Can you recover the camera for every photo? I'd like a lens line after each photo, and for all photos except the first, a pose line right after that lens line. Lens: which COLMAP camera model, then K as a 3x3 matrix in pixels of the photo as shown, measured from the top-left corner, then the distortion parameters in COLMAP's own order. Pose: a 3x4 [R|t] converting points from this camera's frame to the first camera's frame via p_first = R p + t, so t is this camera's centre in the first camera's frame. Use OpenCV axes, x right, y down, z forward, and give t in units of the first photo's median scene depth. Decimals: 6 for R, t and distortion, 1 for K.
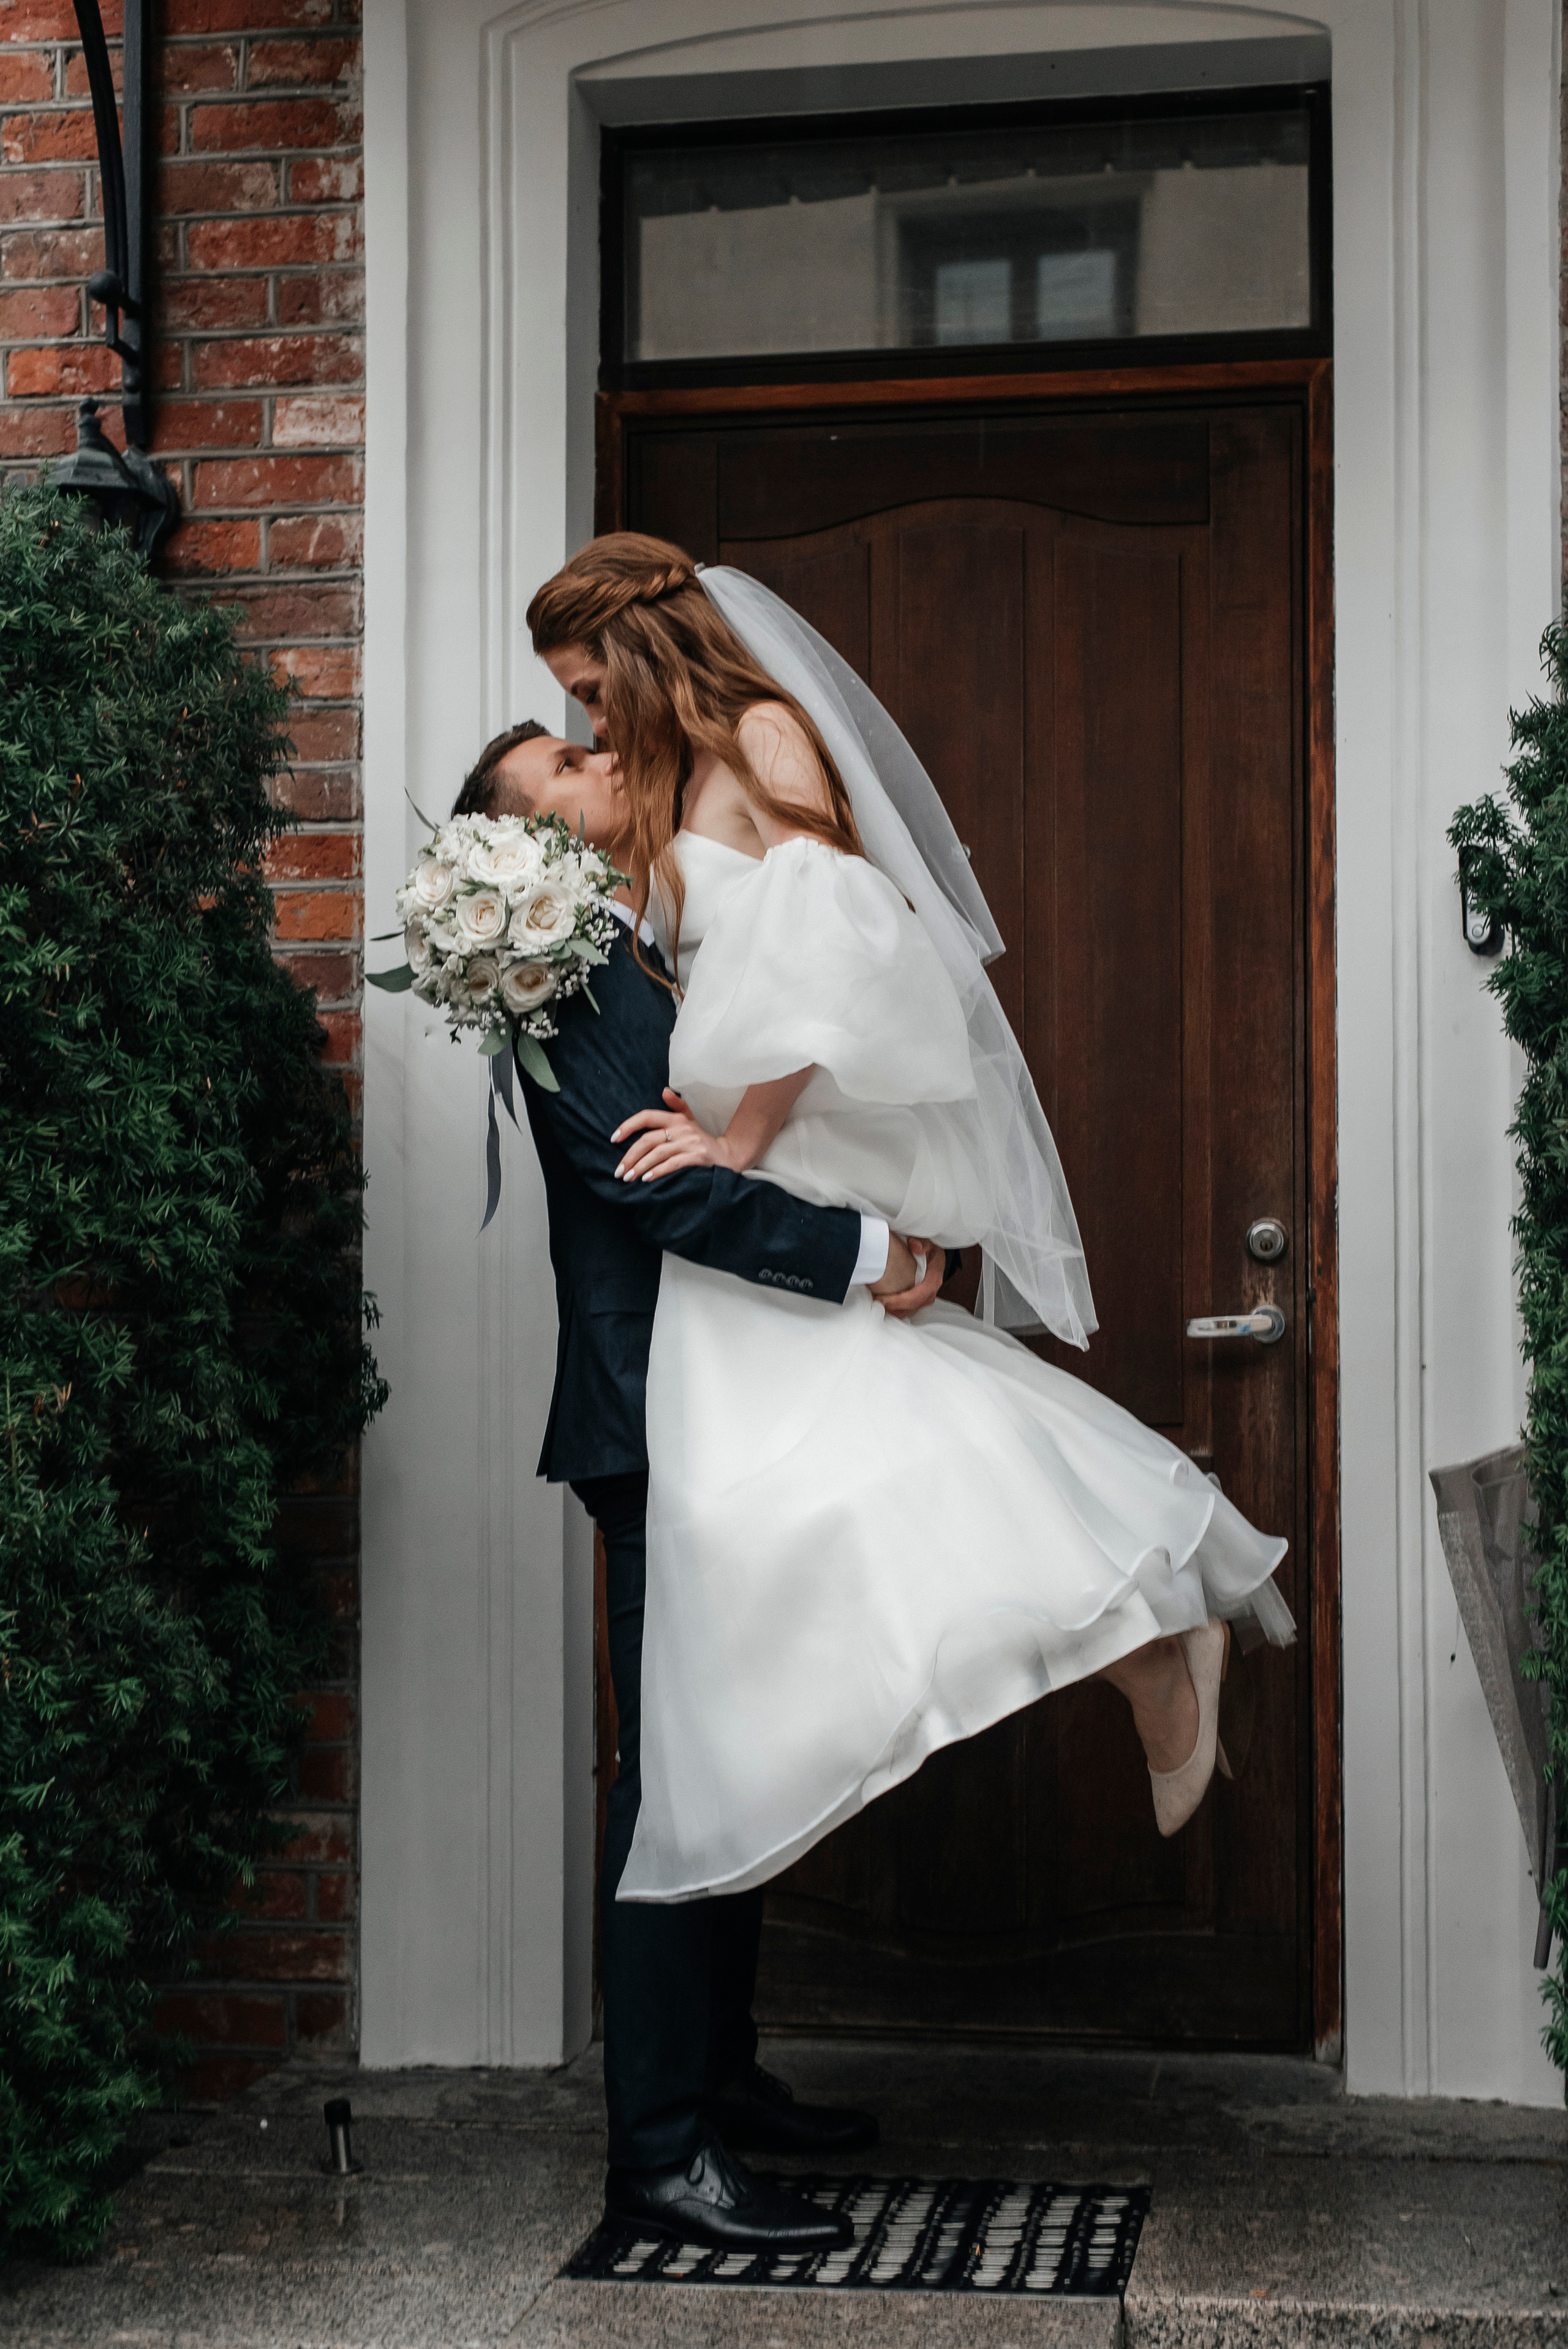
lens RADIAL K [[3533.1, 0, 713.8], [0, 3533.1, 1242.7], [0, 0, 1]] dist [0.024504, 0.010707]
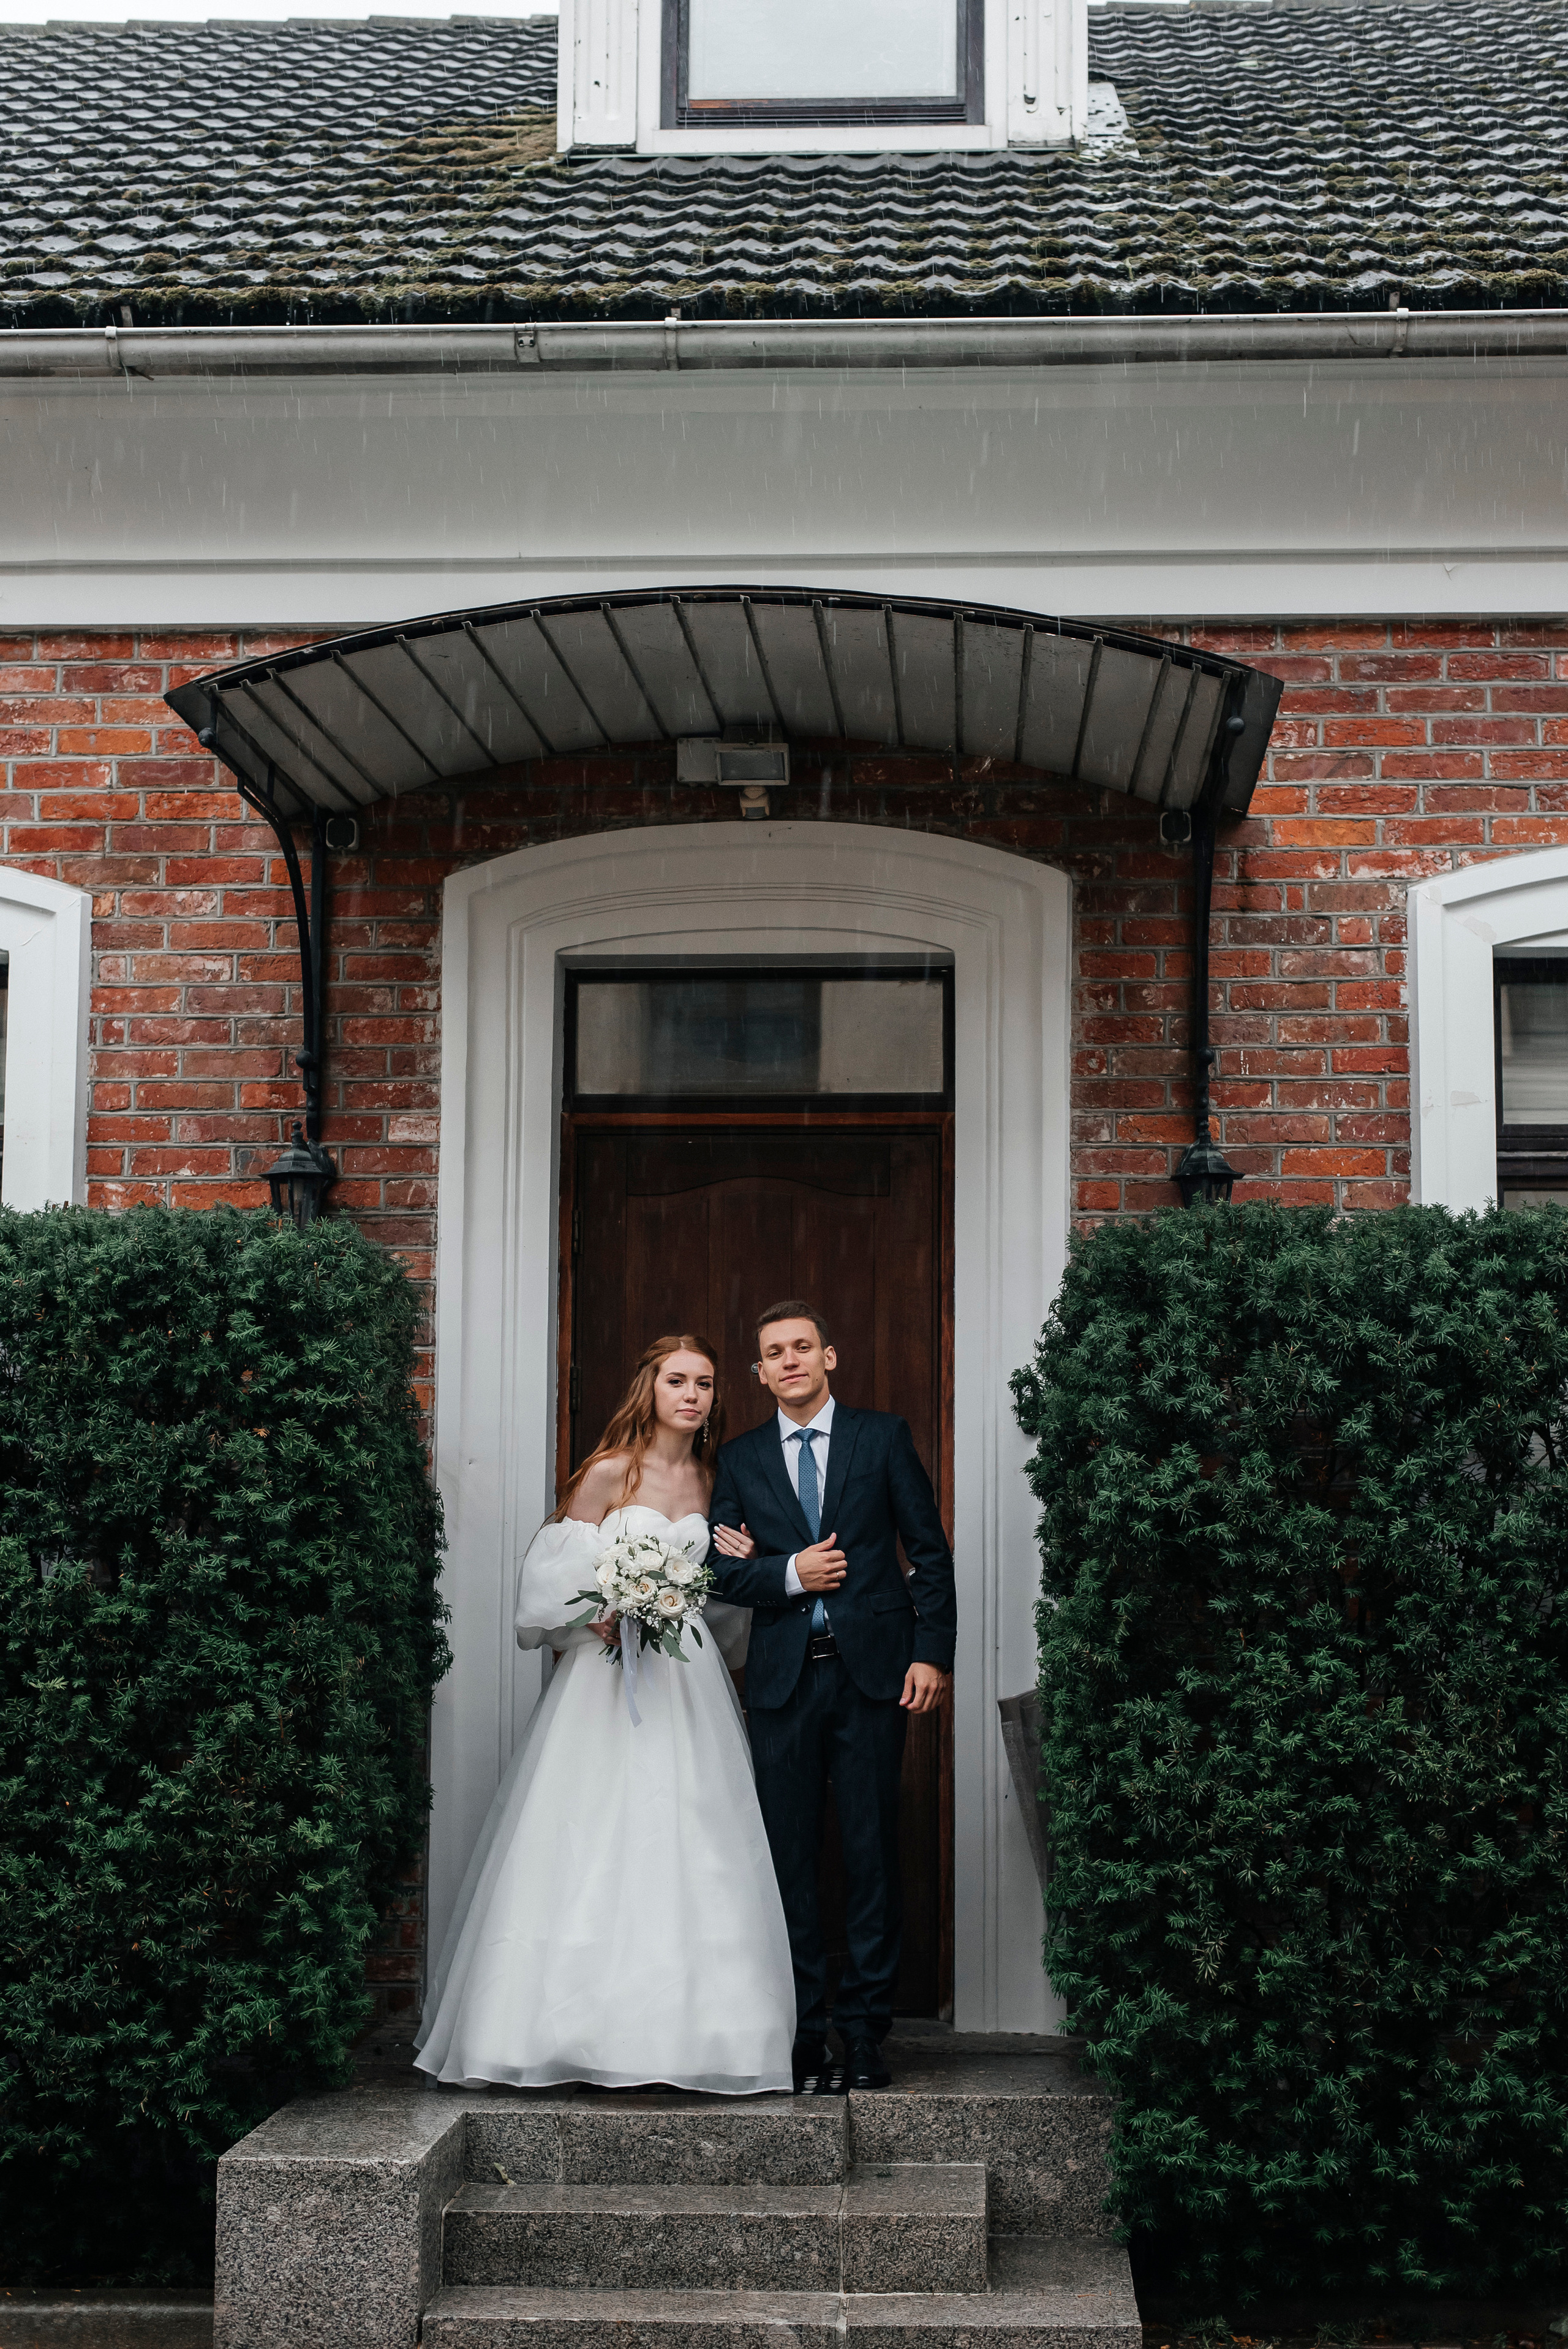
lens RADIAL K [[3326.5, 0, 791.2], [0, 3326.5, 1231.0], [0, 0, 1]] dist [0.003652, 0.042178]
pose [[0.992434, 0.021220, 0.120929, -0.125479], [-0.011365, 0.996600, -0.081605, -0.039419], [-0.122249, 0.079614, 0.989301, -0.742267]]
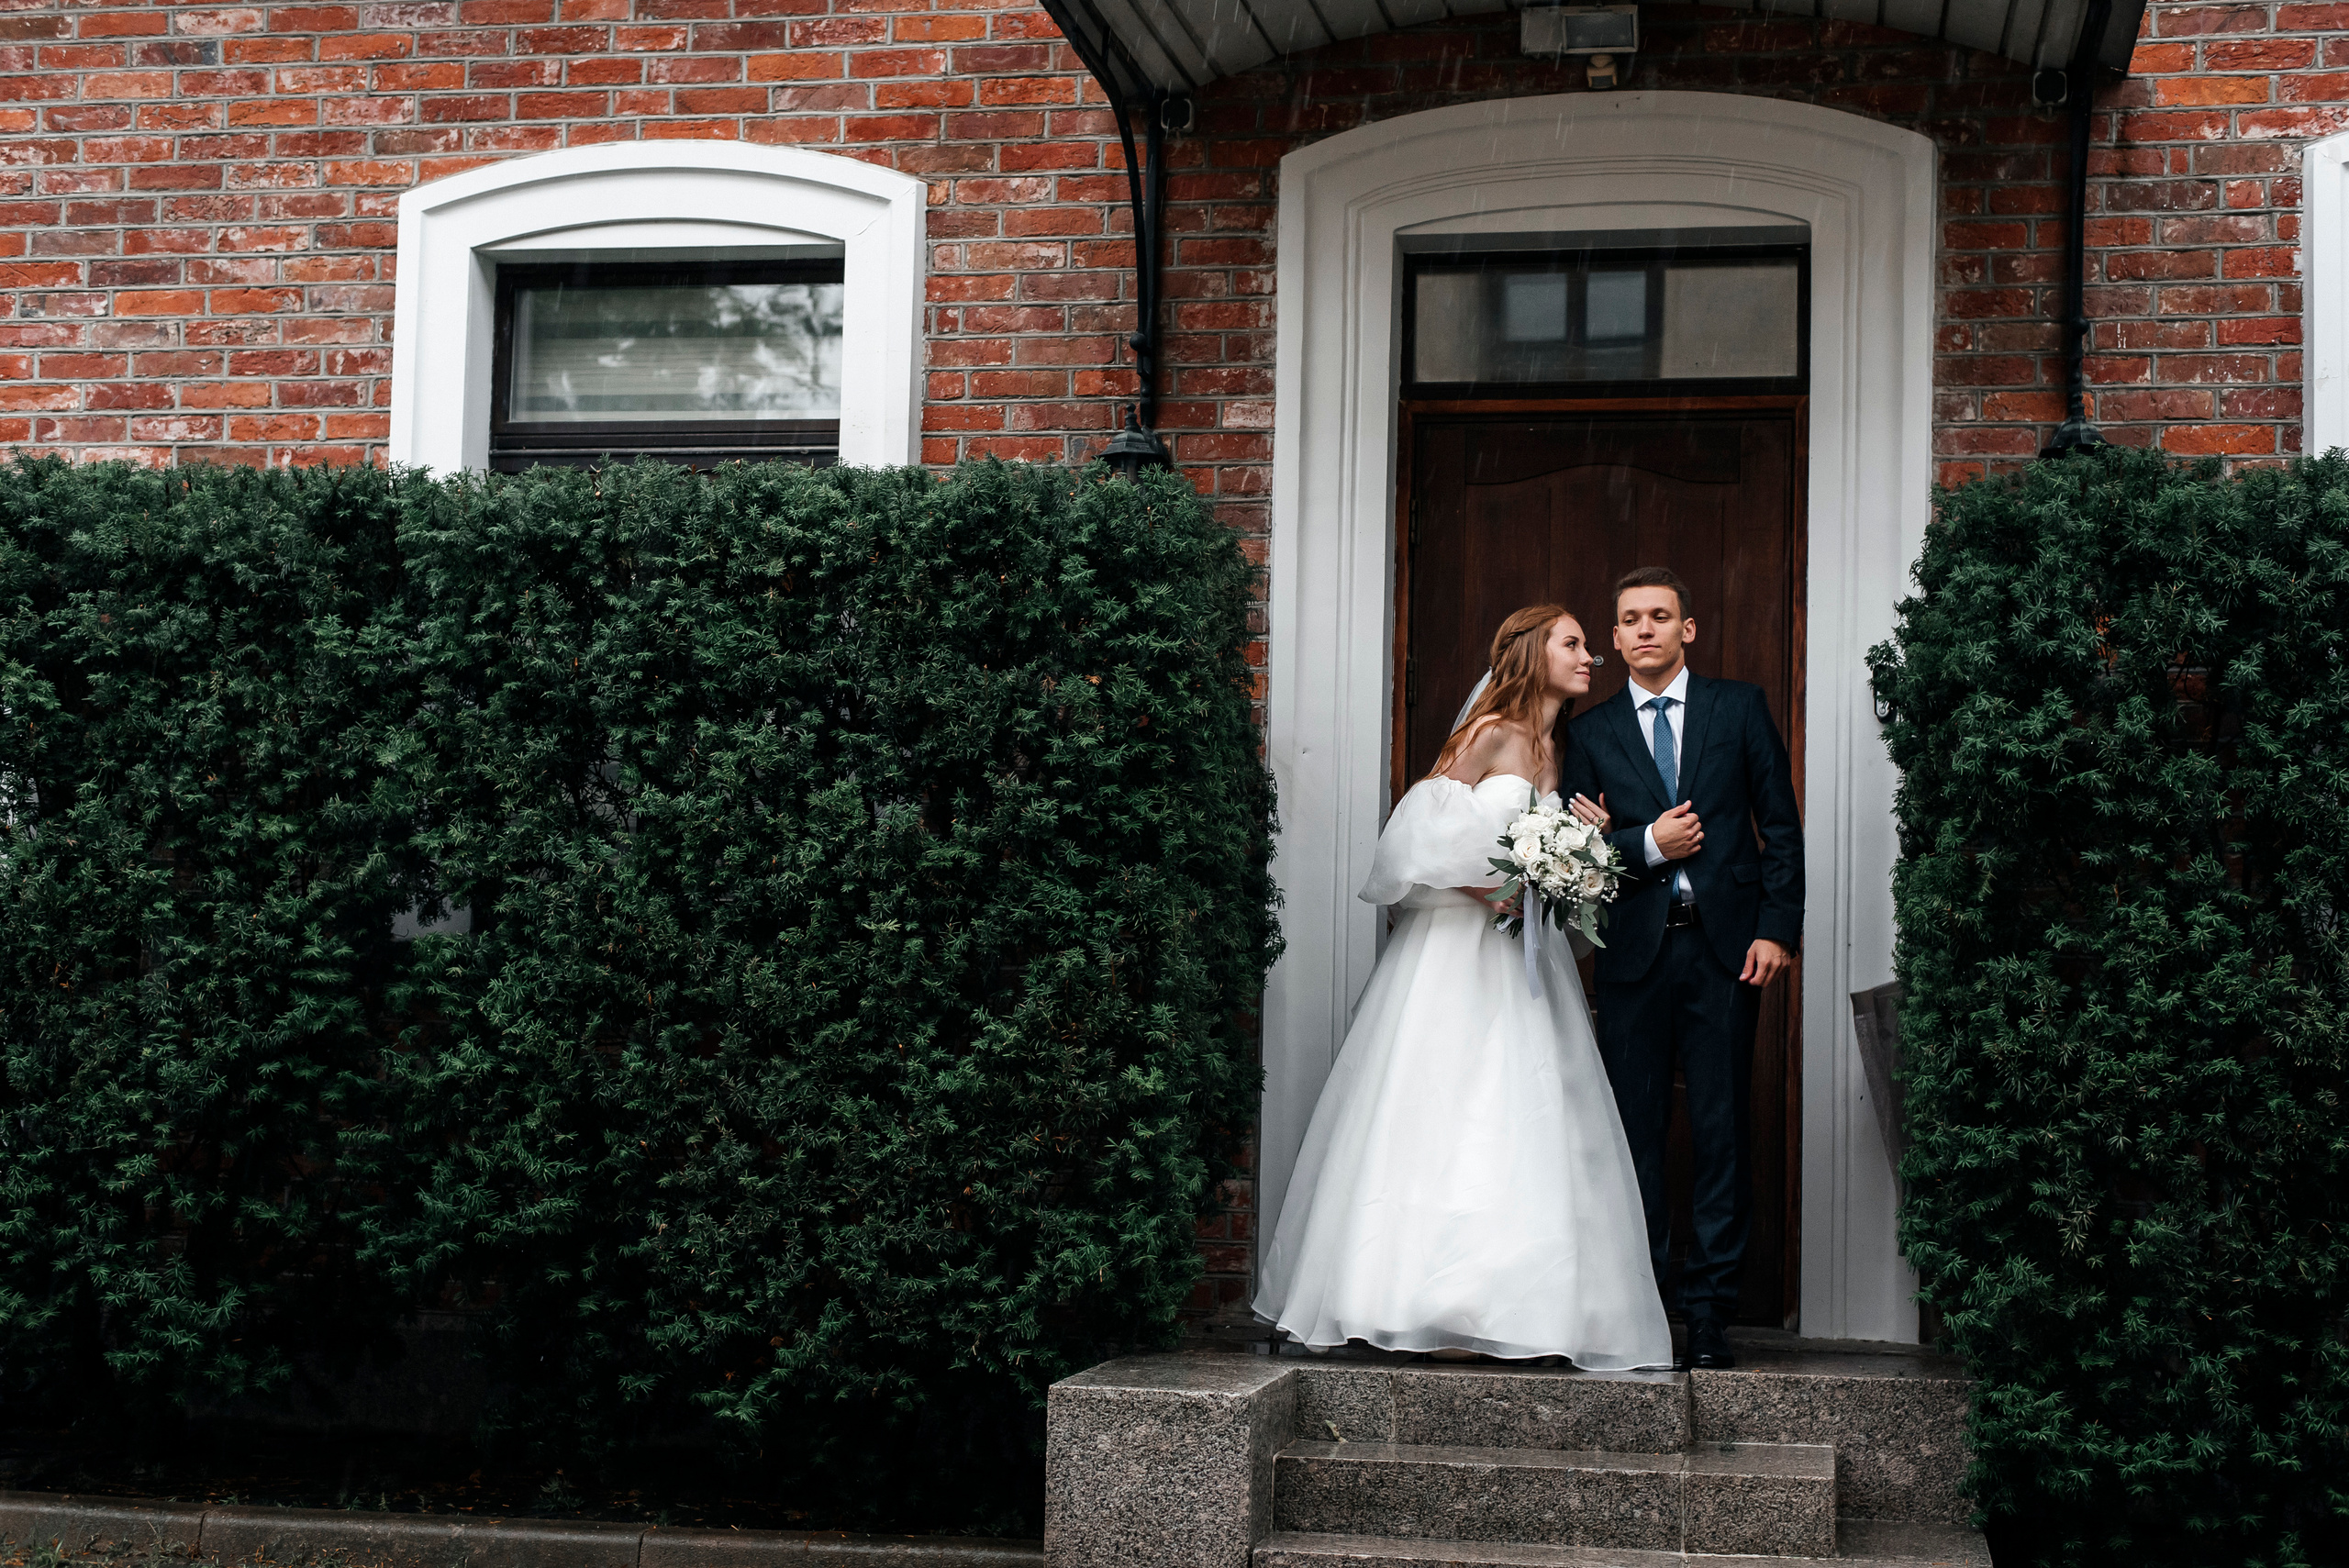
lens RADIAL K [[3326.8, 0, 1176.5], [0, 3326.8, 835.2], [0, 0, 1]] dist [0.003652, 0.042178]
pose [[0.999609, 0.025359, -0.011790, -0.123400], [-0.025876, 0.998610, -0.045916, 0.062581], [0.010609, 0.046203, 0.998876, -0.696359]]
